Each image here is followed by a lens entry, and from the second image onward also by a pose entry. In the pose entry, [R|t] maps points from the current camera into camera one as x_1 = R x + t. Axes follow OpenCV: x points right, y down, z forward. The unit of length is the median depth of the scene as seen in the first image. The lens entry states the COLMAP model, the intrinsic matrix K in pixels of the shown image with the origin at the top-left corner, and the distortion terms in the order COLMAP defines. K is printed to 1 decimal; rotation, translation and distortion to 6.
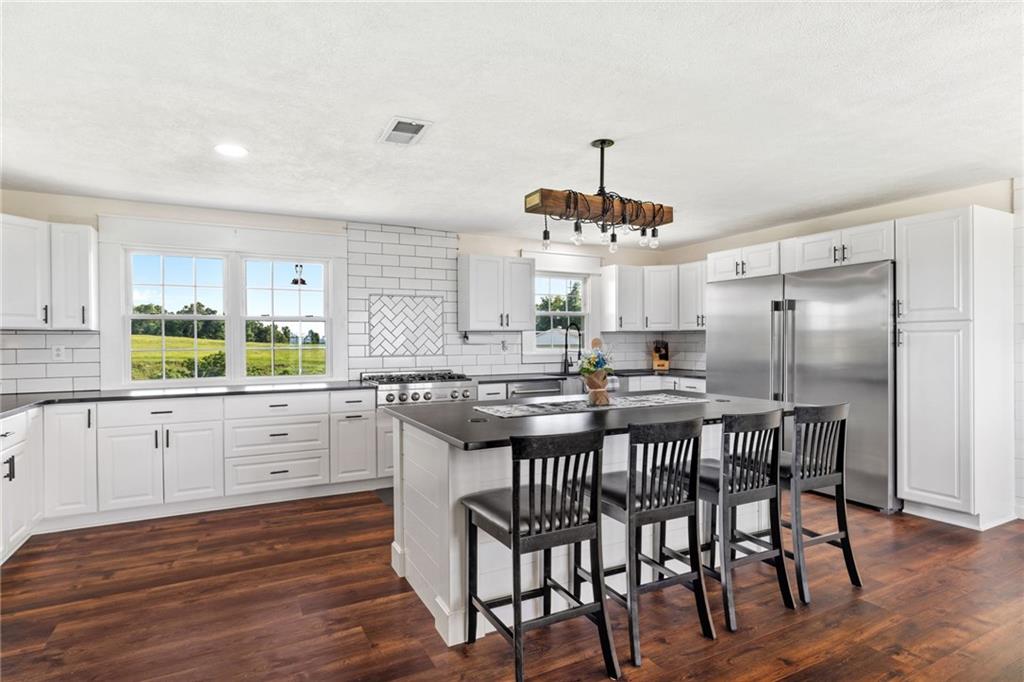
lens RADIAL K [[533.2, 0, 512.1], [0, 533.2, 343.2], [0, 0, 1]] dist [-0.001402, 0.000220]
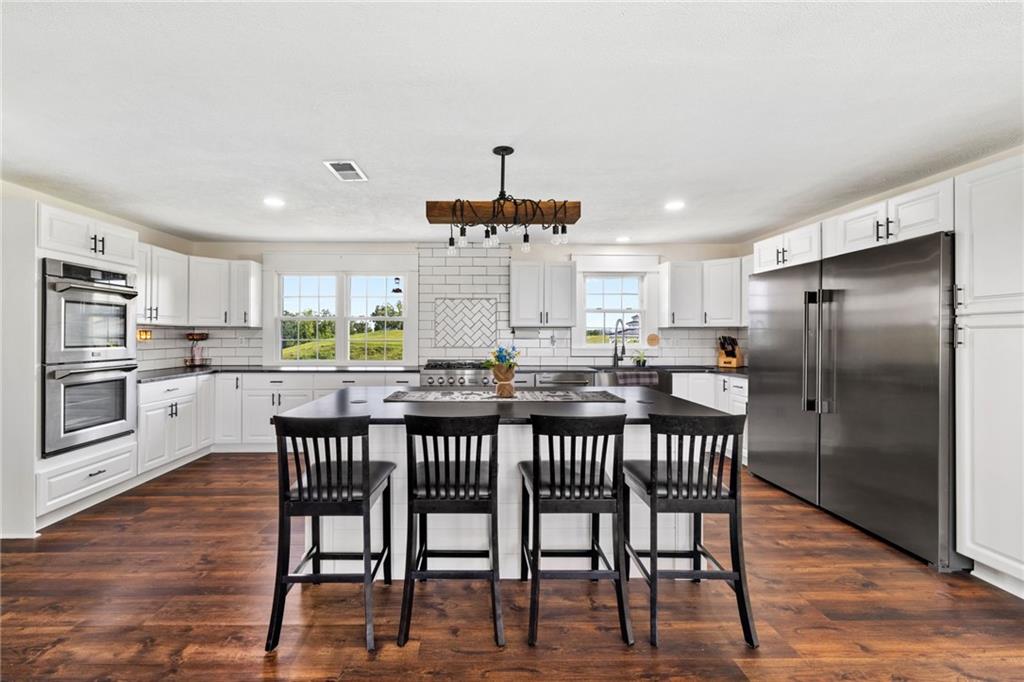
lens RADIAL K [[441.4, 0, 510.1], [0, 441.4, 334.2], [0, 0, 1]] dist [0.003555, 0.000305]
pose [[0.892903, 0.006119, -0.450208, 0.402848], [-0.009034, 0.999950, -0.004327, -0.003825], [0.450159, 0.007930, 0.892913, 0.154522]]
